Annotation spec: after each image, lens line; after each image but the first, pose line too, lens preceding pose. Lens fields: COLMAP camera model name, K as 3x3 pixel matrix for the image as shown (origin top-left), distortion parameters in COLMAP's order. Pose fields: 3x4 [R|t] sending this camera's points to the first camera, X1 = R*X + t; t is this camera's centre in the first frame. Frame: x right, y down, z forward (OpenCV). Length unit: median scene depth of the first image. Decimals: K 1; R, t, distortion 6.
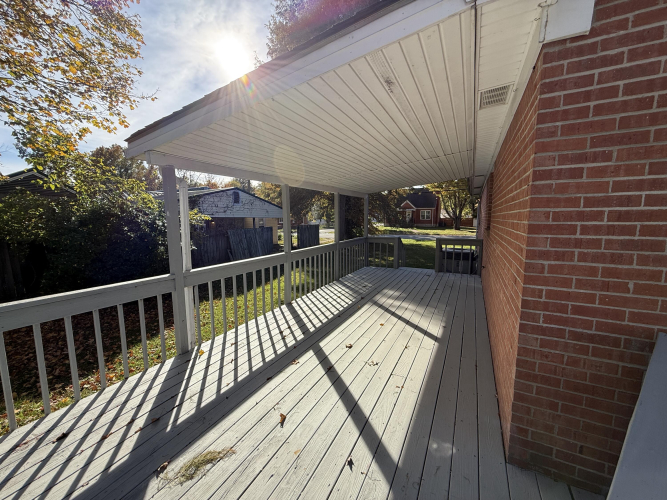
lens RADIAL K [[265.8, 0, 330.0], [0, 265.8, 249.7], [0, 0, 1]] dist [0.004134, 0.000154]
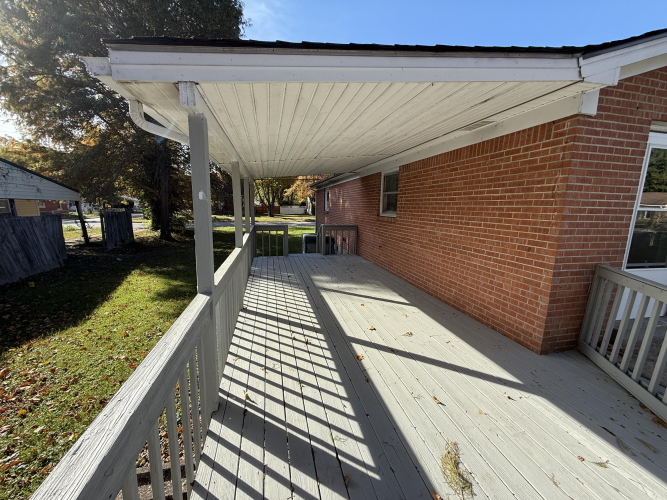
lens RADIAL K [[265.8, 0, 332.4], [0, 265.8, 249.8], [0, 0, 1]] dist [0.004134, 0.000154]
pose [[0.749111, -0.087621, 0.656624, -0.599662], [0.055623, 0.996033, 0.069455, -0.028079], [-0.660105, -0.015506, 0.751013, 0.260460]]
